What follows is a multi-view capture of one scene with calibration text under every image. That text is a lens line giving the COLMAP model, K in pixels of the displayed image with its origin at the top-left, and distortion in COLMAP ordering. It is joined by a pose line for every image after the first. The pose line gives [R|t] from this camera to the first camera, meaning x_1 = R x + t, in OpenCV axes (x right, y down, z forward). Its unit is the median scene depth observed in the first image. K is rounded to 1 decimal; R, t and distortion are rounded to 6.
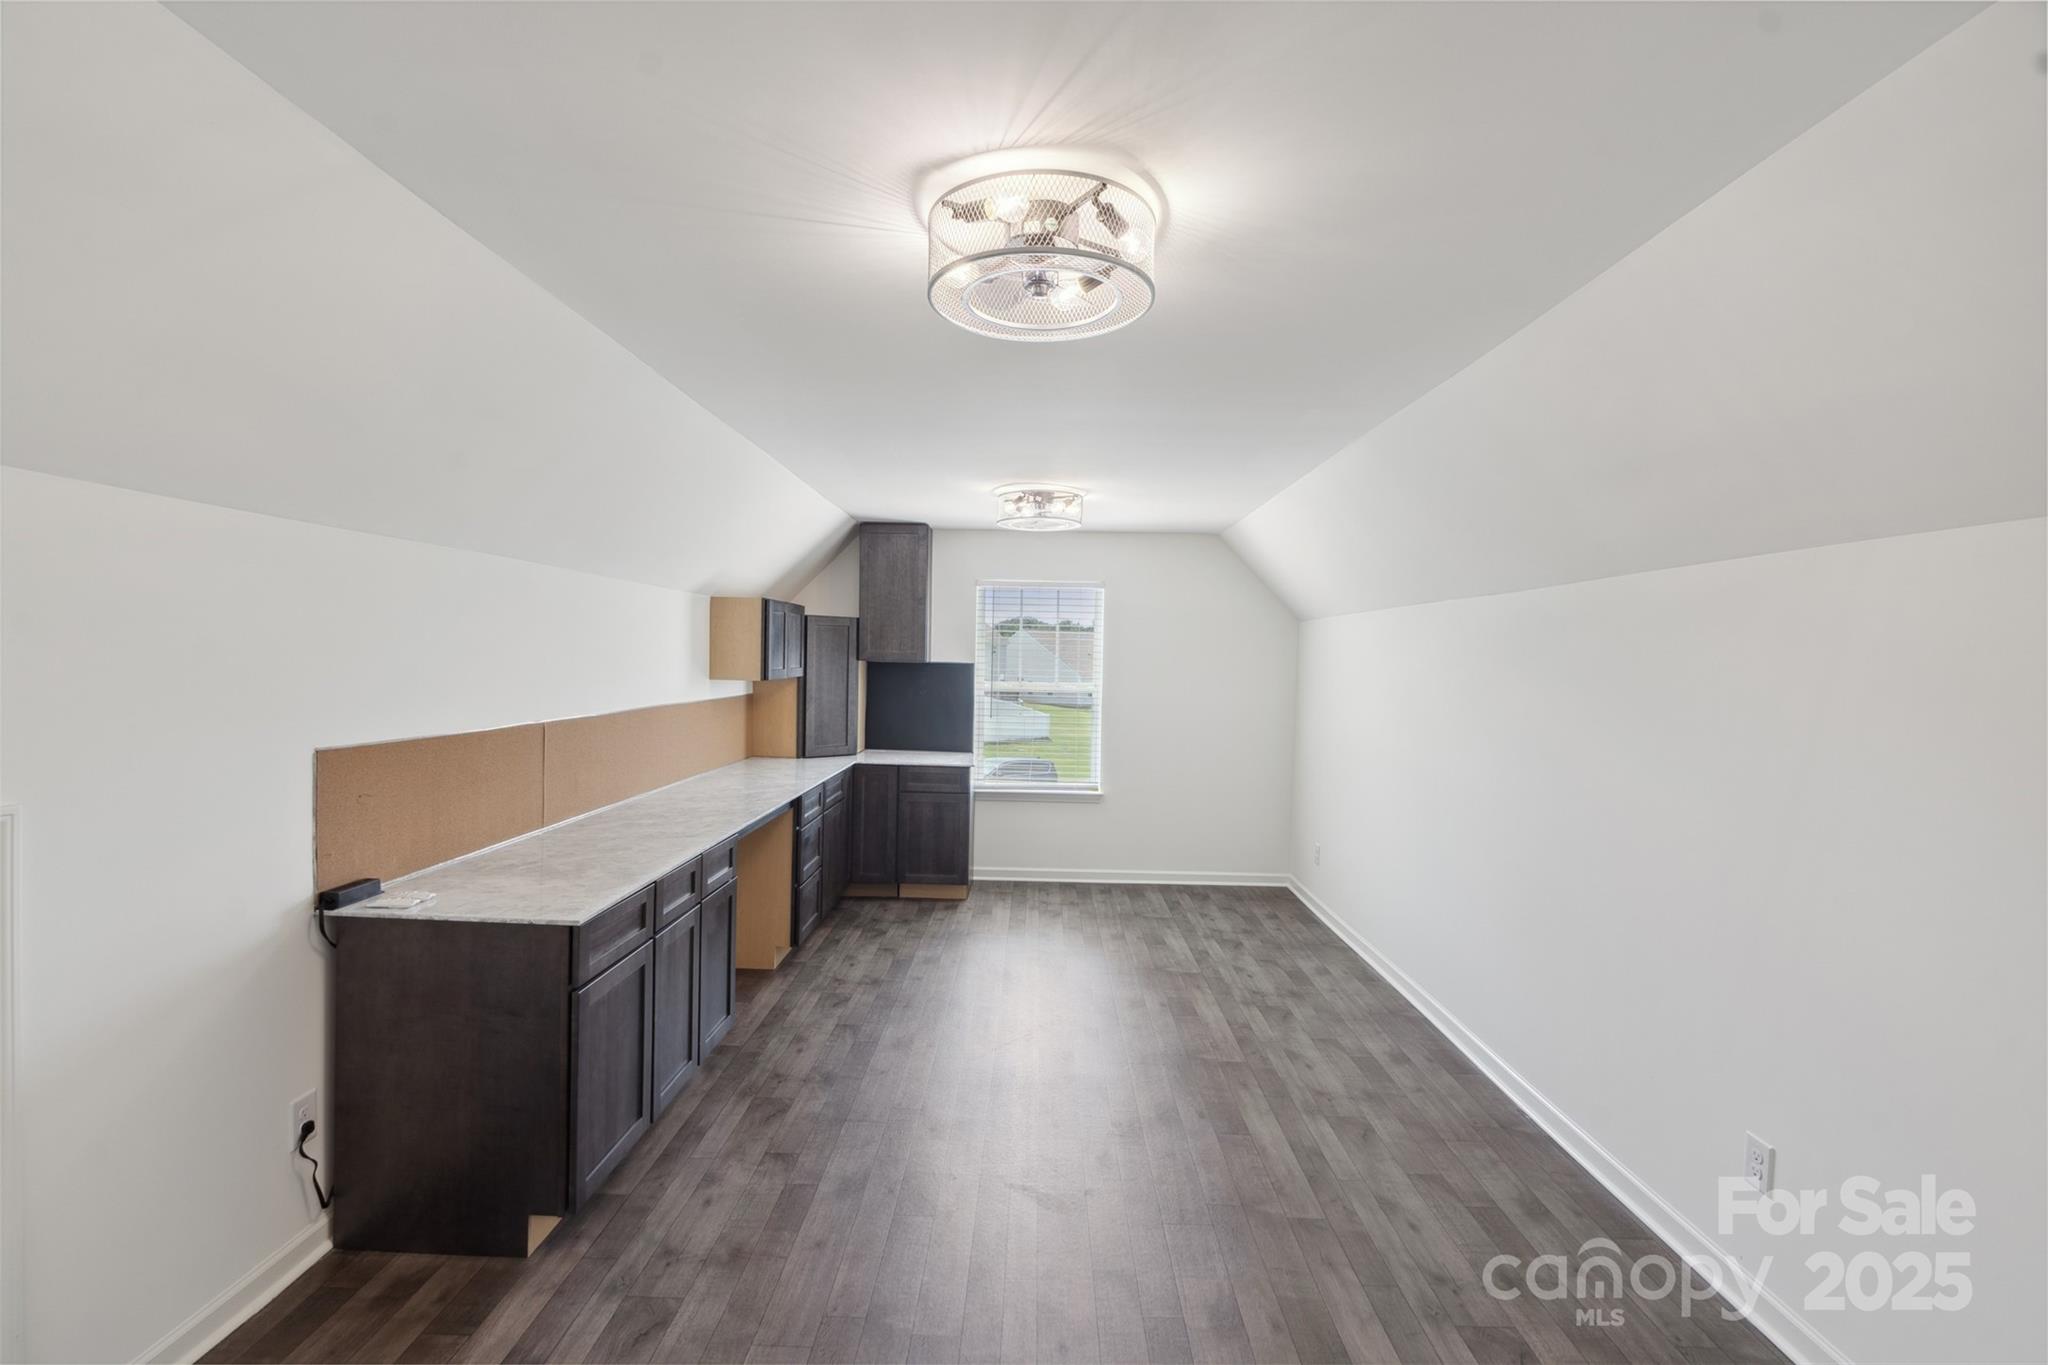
lens RADIAL K [[906.8, 0, 1026.4], [0, 906.8, 670.4], [0, 0, 1]] dist [-0.006073, 0.001387]
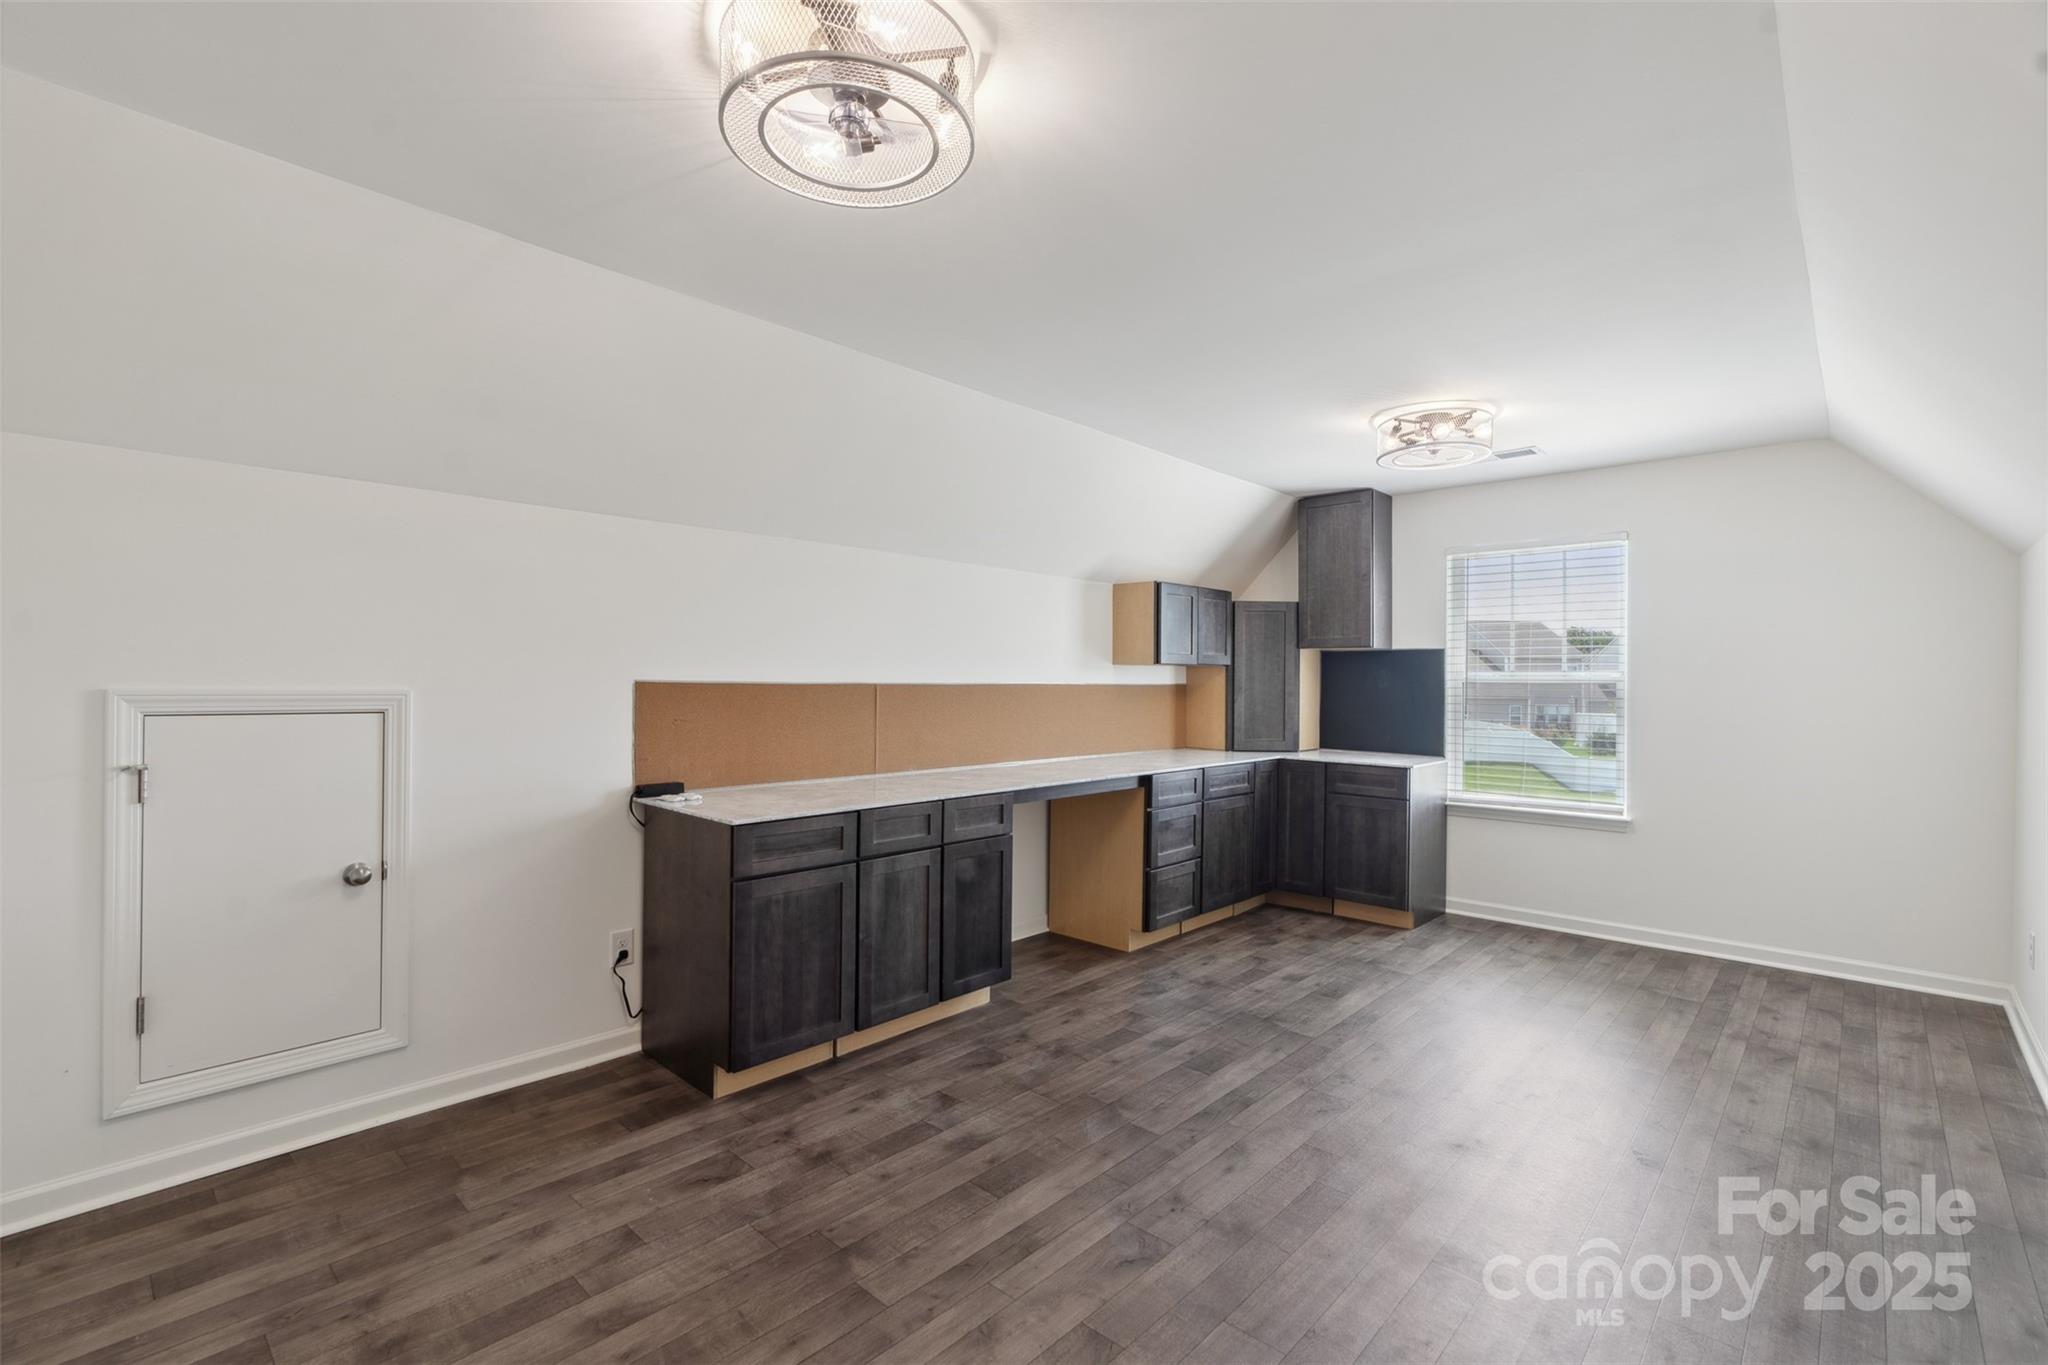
lens RADIAL K [[906.8, 0, 1024.7], [0, 906.8, 676.1], [0, 0, 1]] dist [-0.006073, 0.001387]
pose [[0.742582, -0.020401, -0.669445, 0.246882], [-0.001000, 0.999501, -0.031569, 0.051302], [0.669755, 0.024111, 0.742191, 0.154876]]
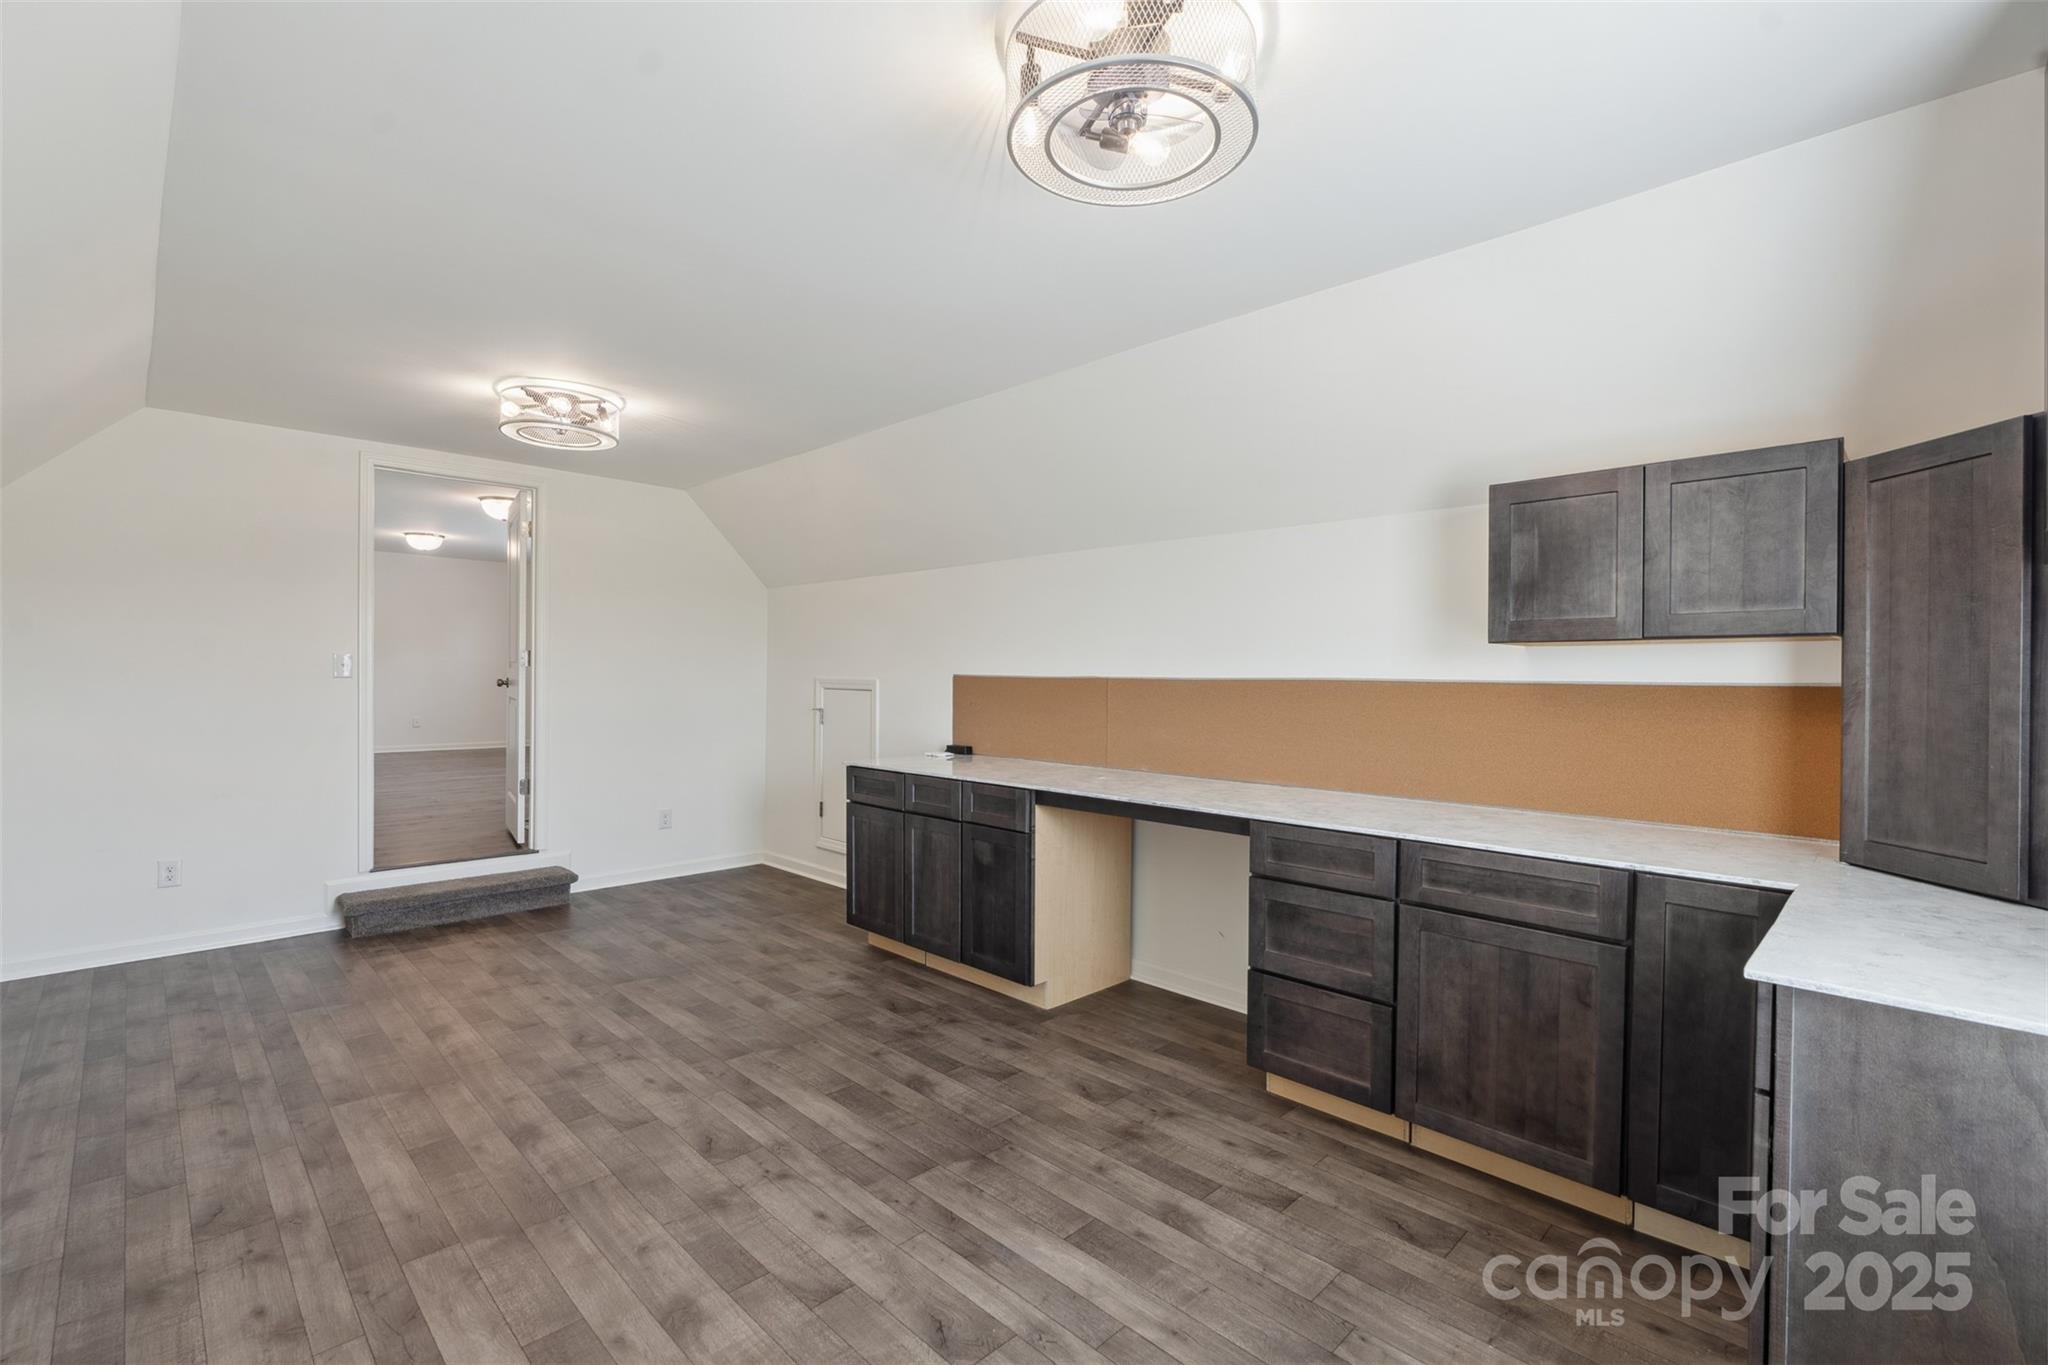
lens RADIAL K [[906.8, 0, 1018.0], [0, 906.8, 630.7], [0, 0, 1]] dist [-0.006073, 0.001387]
pose [[-0.700498, -0.063934, -0.710785, 0.259632], [-0.035182, 0.997862, -0.055084, 0.039795], [0.712787, -0.013579, -0.701249, 1.087867]]
